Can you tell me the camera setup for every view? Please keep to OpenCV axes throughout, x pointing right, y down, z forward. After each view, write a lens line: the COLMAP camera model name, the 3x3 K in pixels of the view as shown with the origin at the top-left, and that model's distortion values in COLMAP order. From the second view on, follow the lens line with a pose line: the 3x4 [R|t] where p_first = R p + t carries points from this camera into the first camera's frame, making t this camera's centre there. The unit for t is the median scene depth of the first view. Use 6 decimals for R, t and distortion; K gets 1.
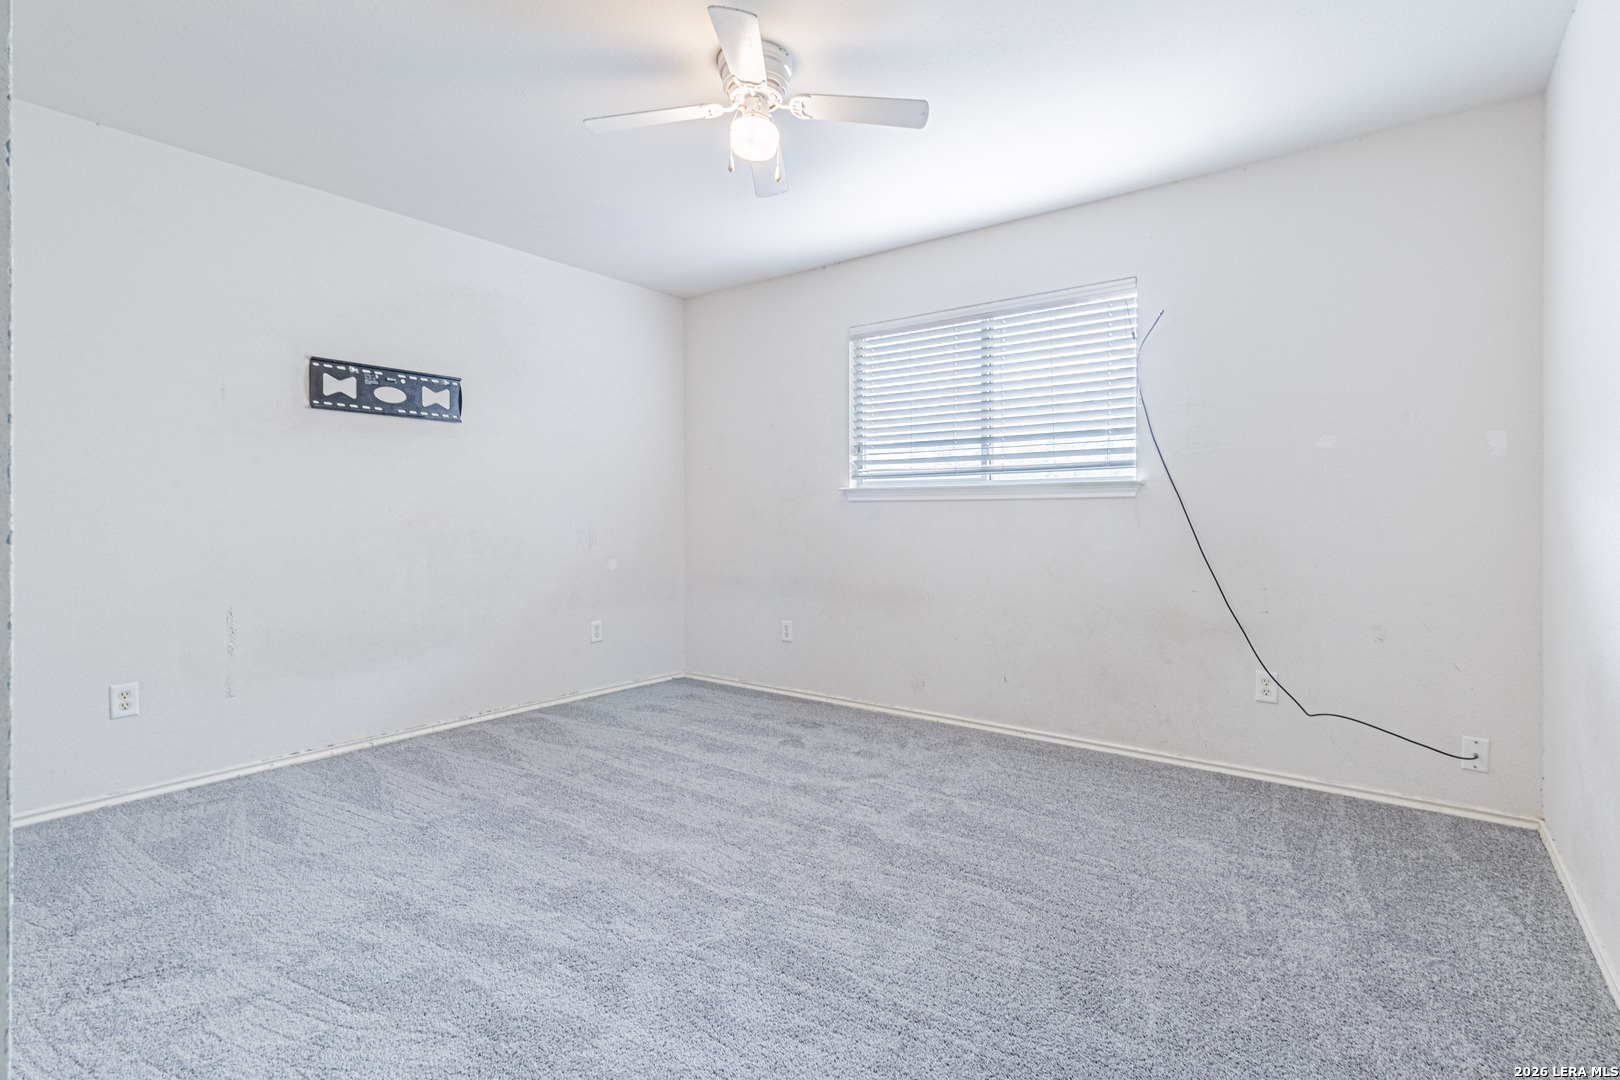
lens RADIAL K [[782.2, 0, 813.6], [0, 782.2, 525.5], [0, 0, 1]] dist [0.009900, 0.000070]
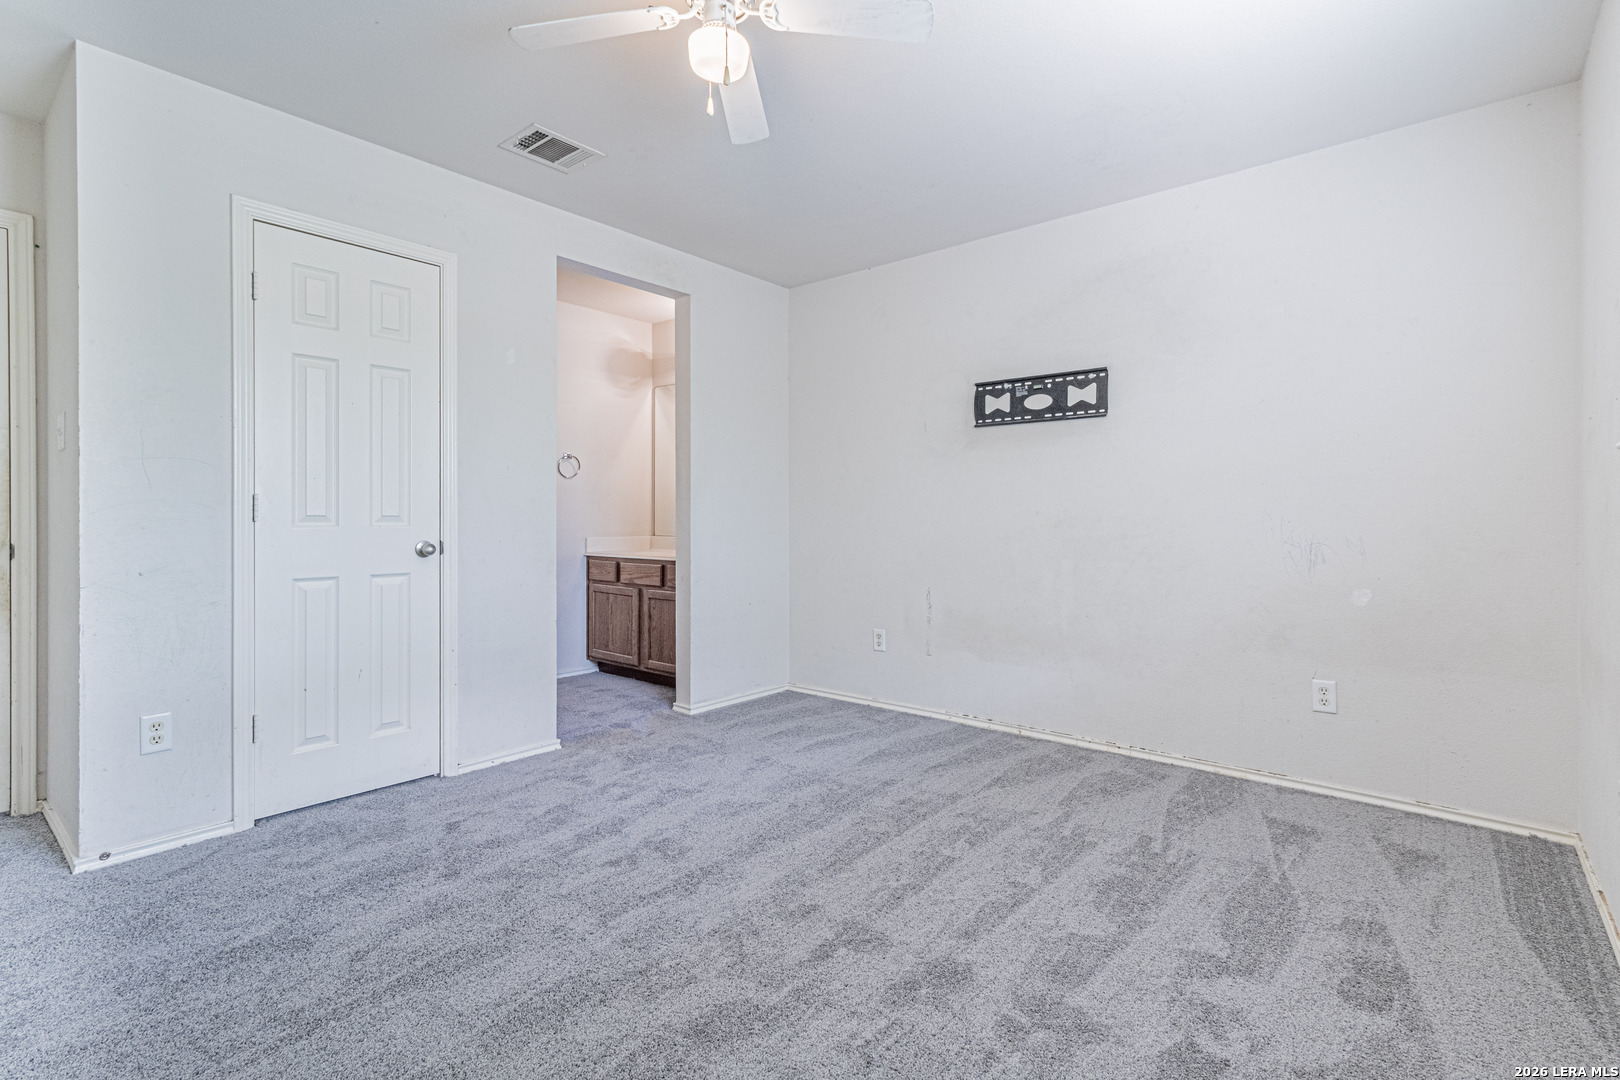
lens RADIAL K [[755.0, 0, 820.2], [0, 755.0, 534.4], [0, 0, 1]] dist [0.005833, 0.000252]
pose [[-0.045529, 0.019705, -0.998769, 0.482728], [-0.015843, 0.999665, 0.020445, -0.008444], [0.998837, 0.016755, -0.045201, 0.785800]]
